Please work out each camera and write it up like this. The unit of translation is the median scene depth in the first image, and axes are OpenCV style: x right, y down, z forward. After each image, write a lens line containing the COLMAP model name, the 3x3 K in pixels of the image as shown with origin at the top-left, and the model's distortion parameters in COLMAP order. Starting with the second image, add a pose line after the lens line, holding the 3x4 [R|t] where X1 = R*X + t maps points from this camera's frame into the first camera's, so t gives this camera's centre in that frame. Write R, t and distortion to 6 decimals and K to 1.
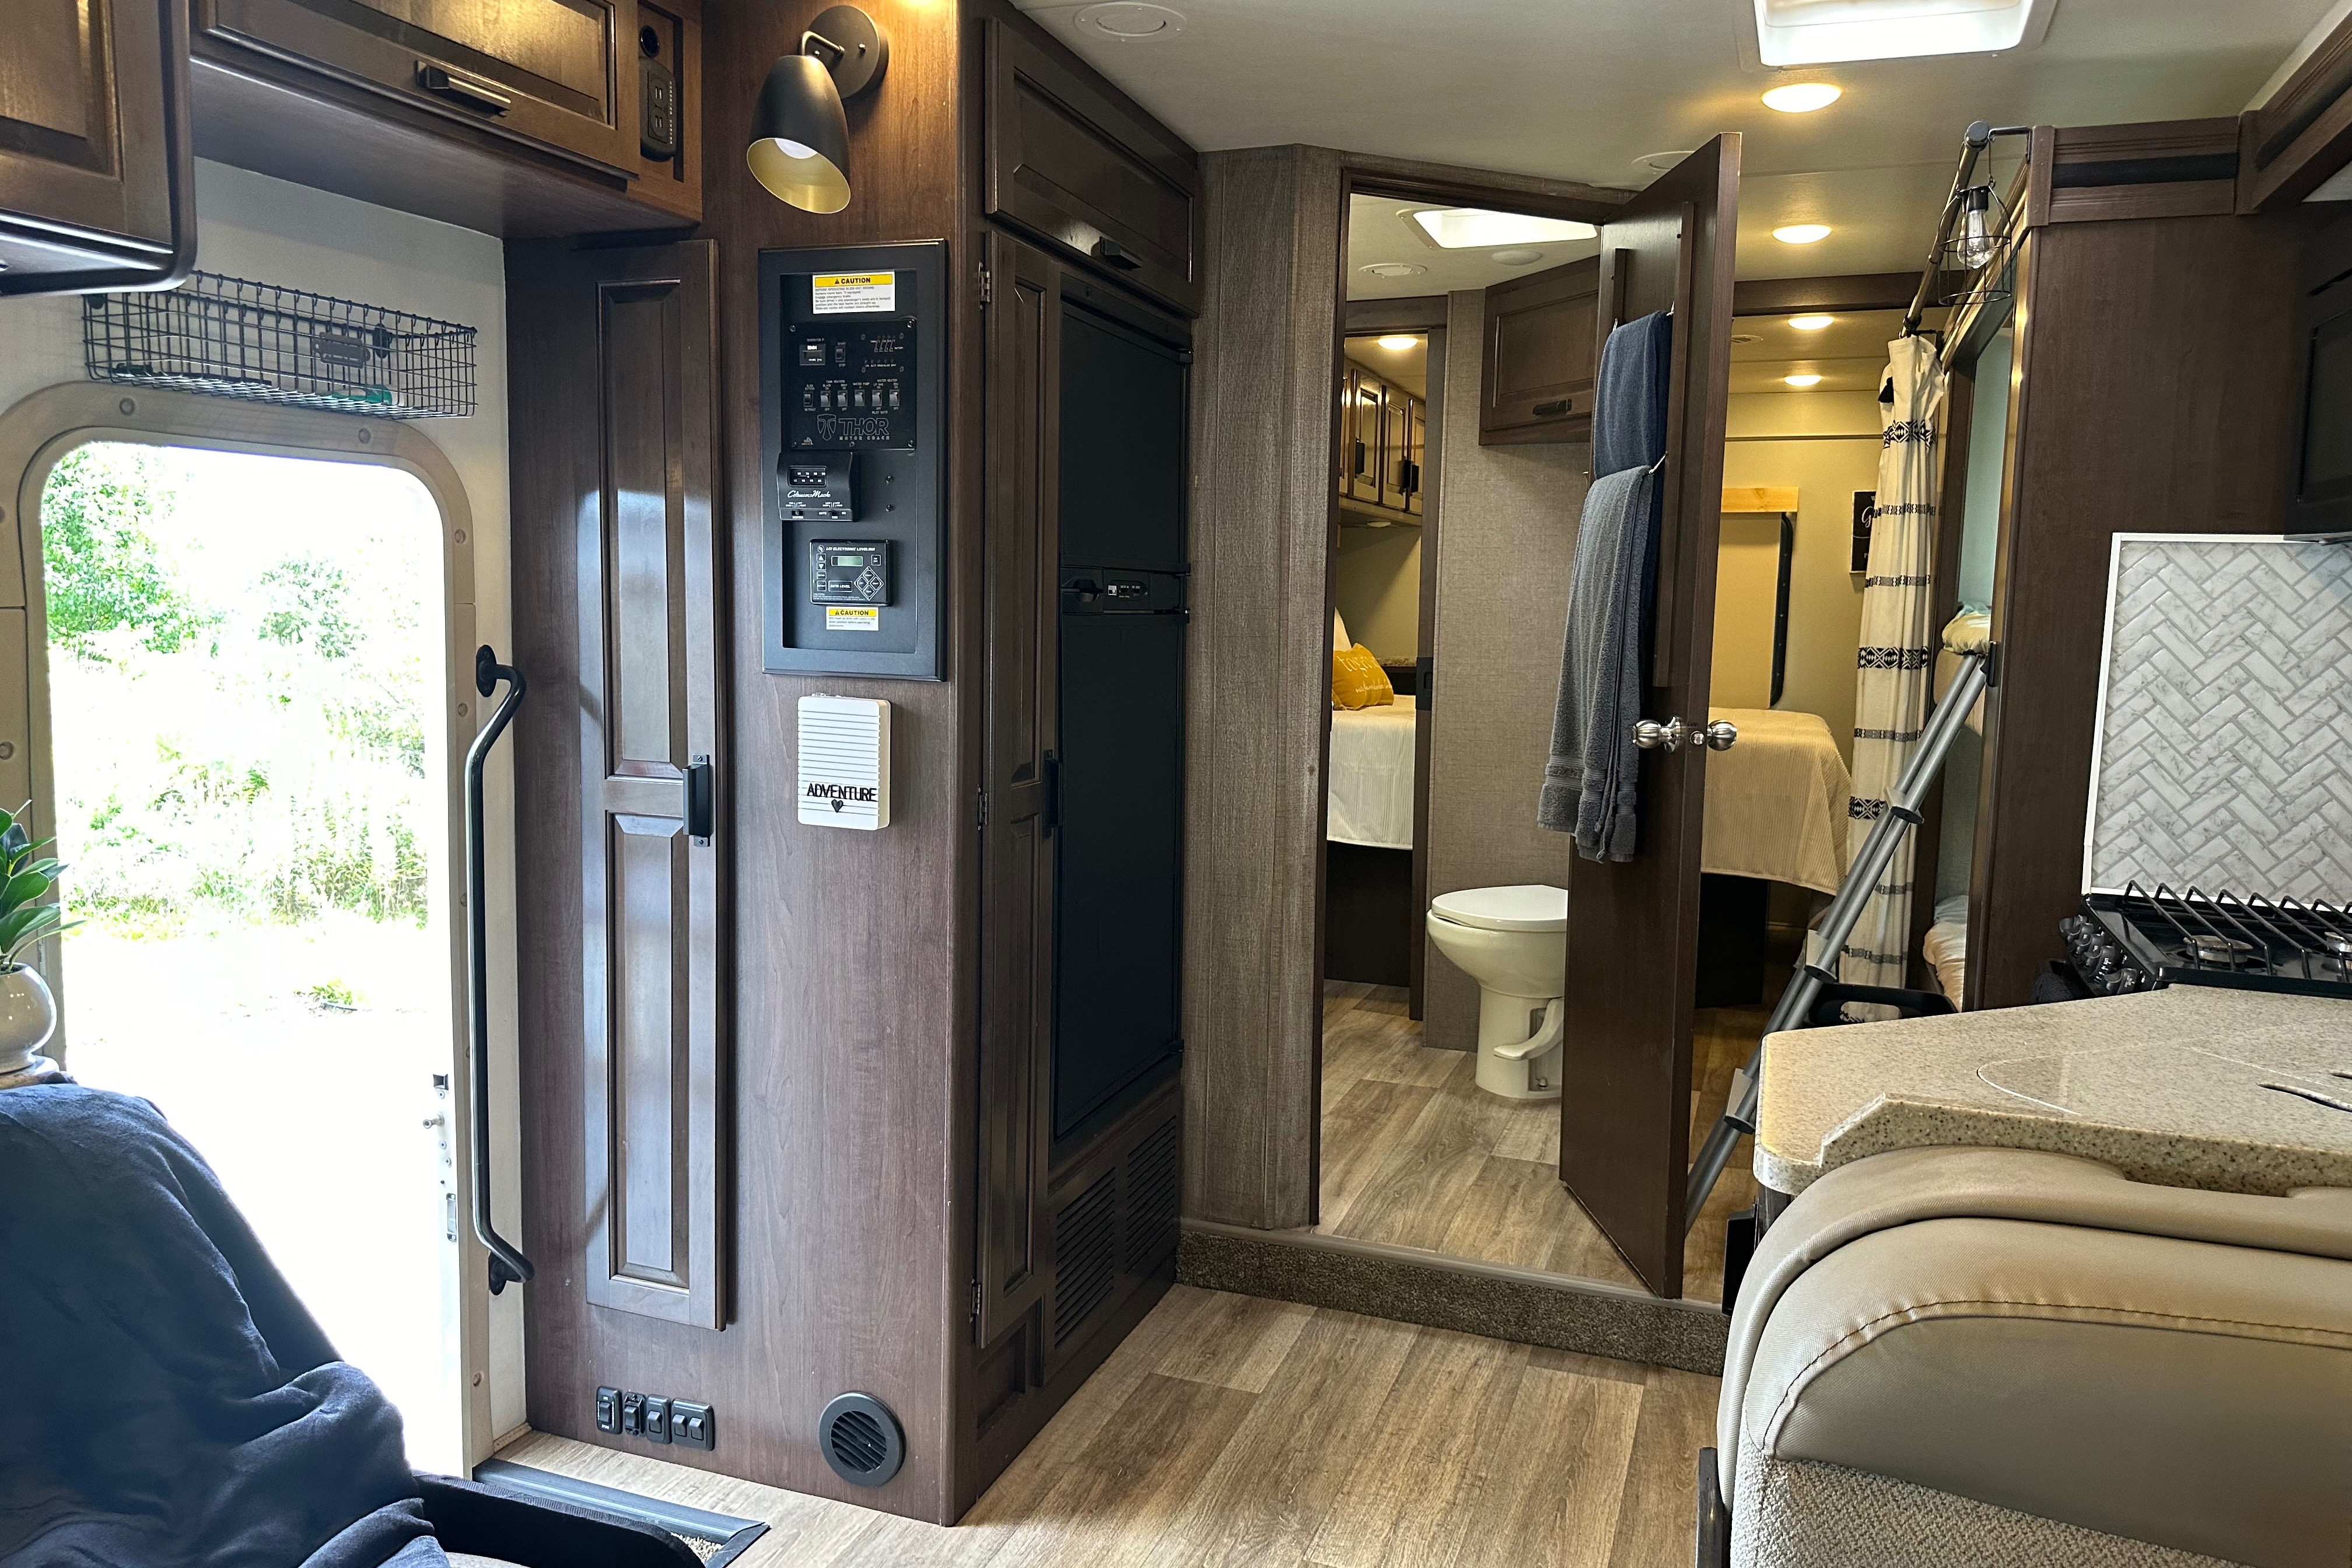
lens RADIAL K [[1667.9, 0, 1149.9], [0, 1667.9, 765.1], [0, 0, 1]] dist [0.051730, -0.058723]
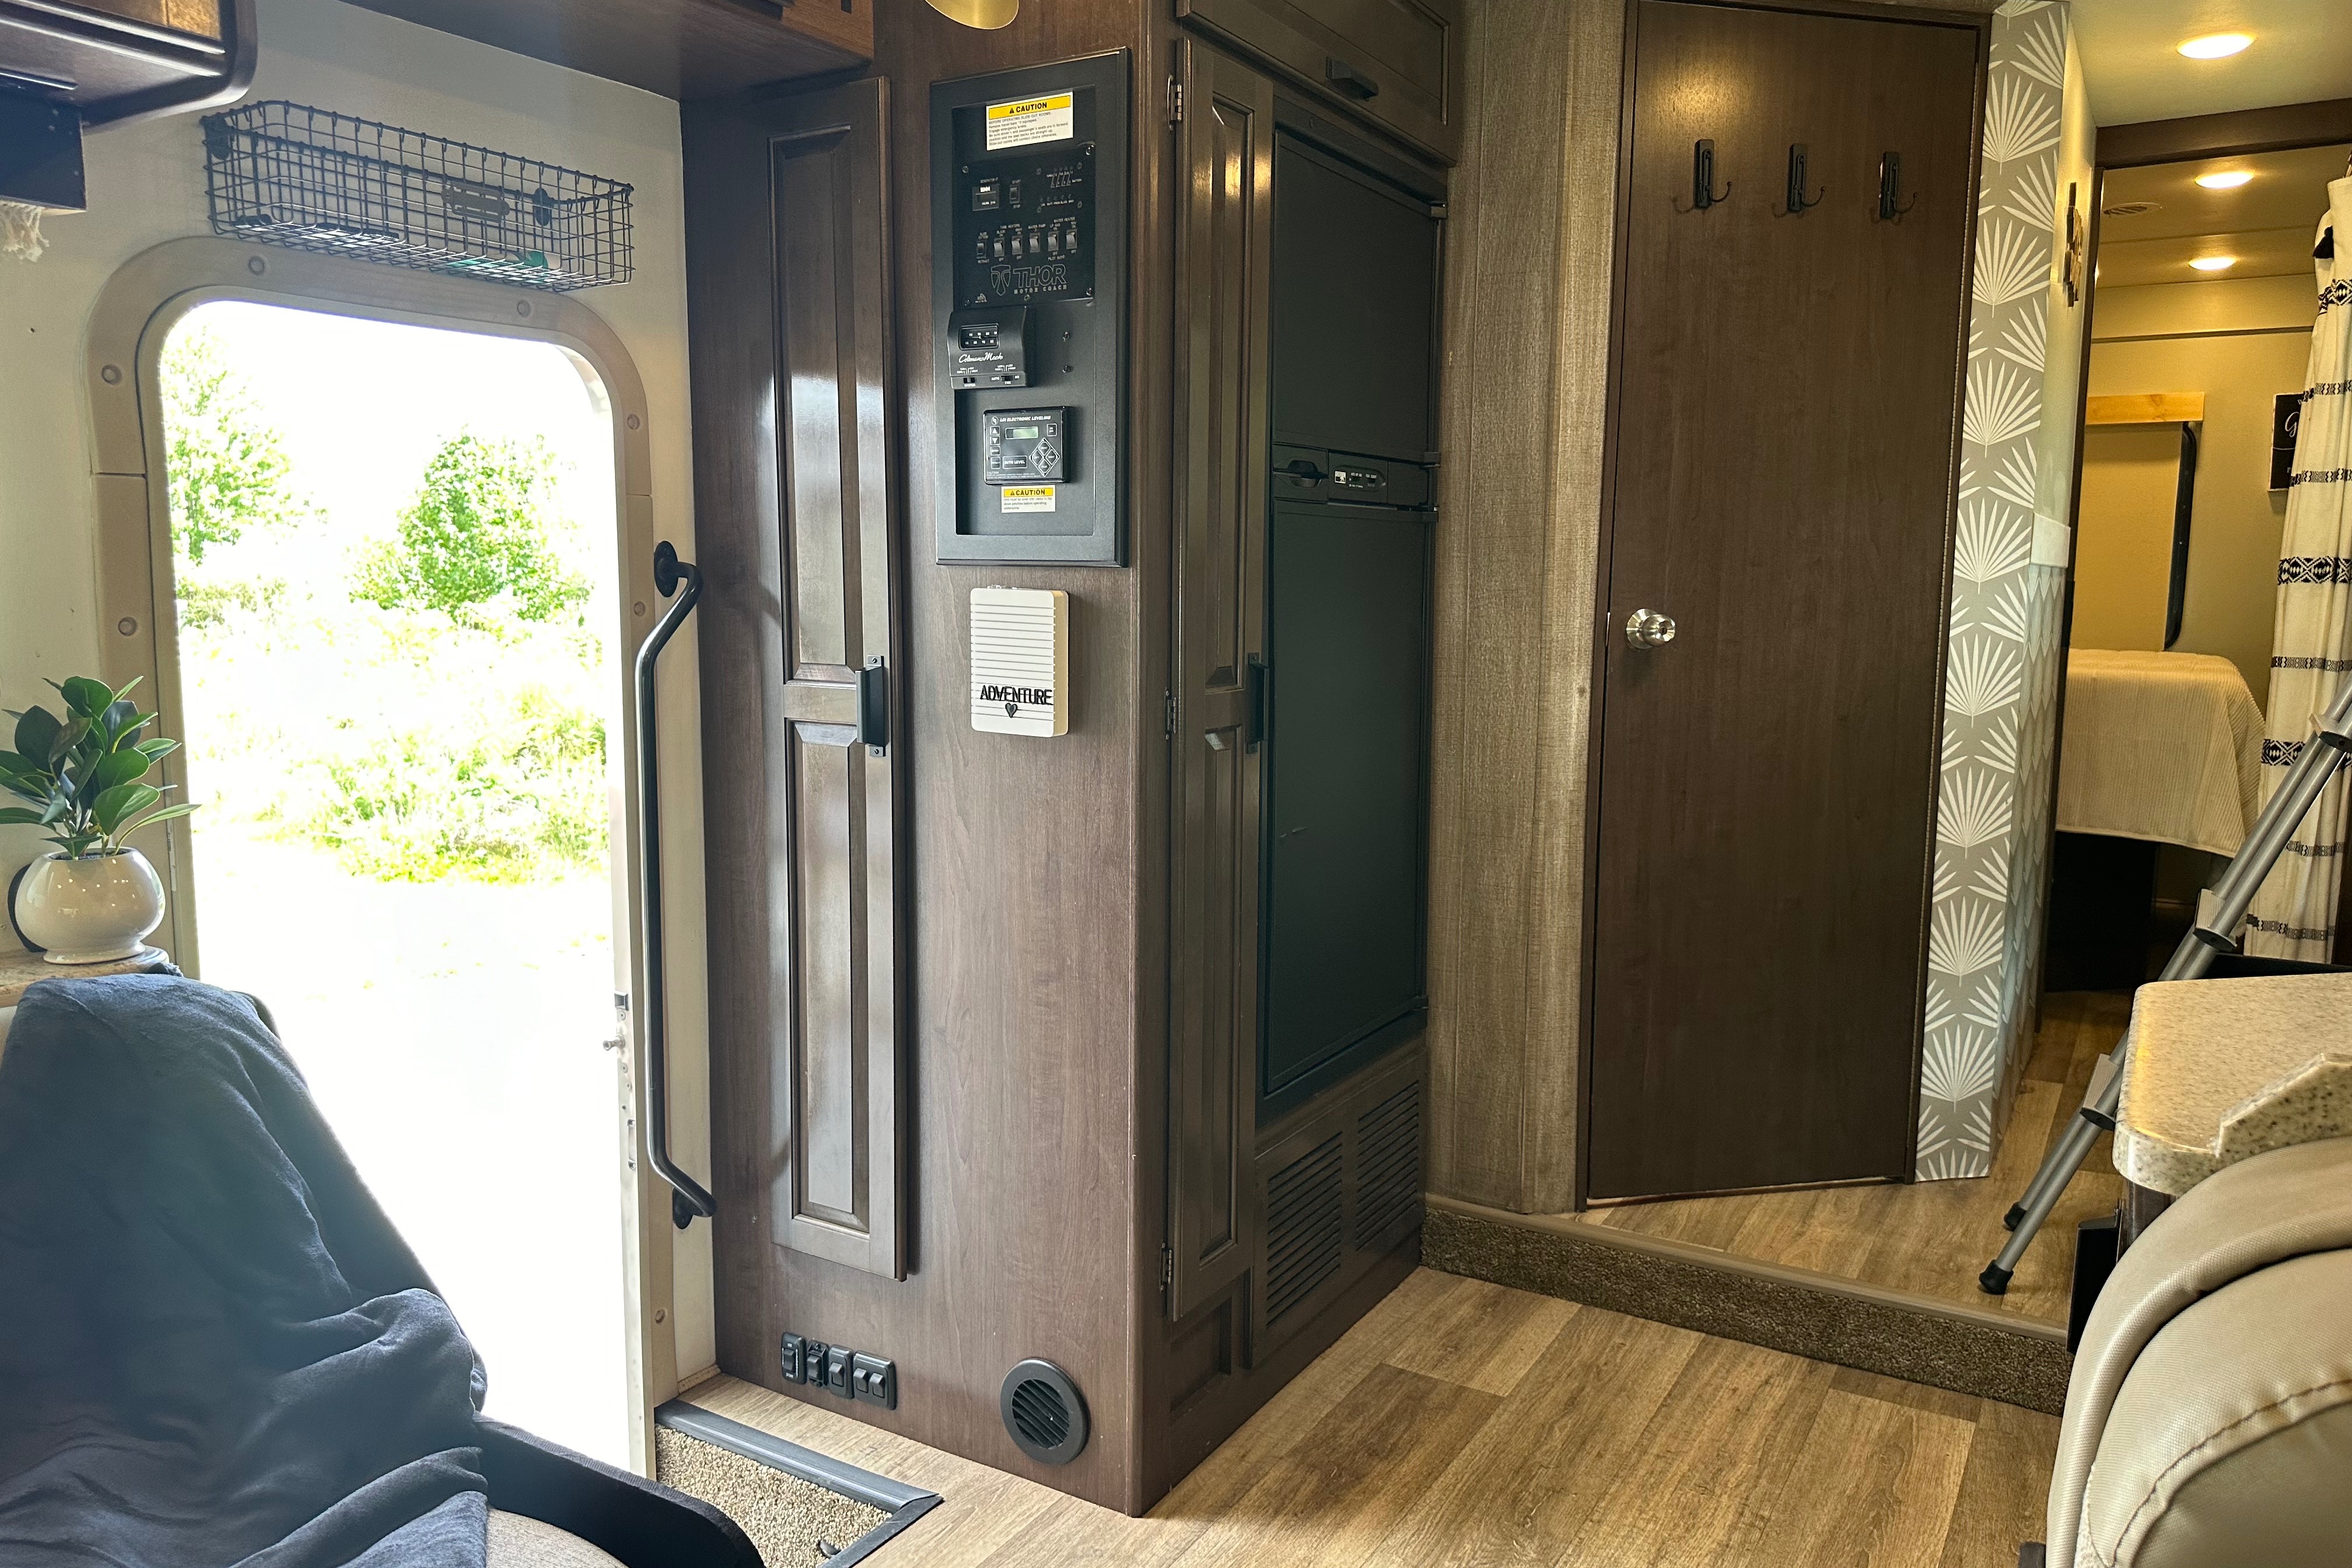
lens RADIAL K [[1667.9, 0, 1158.4], [0, 1667.9, 782.7], [0, 0, 1]] dist [0.051730, -0.058723]
pose [[0.983222, 0.013723, -0.181895, 0.048380], [-0.009075, 0.999611, 0.026359, 0.035877], [0.182186, -0.024266, 0.982965, 0.124382]]
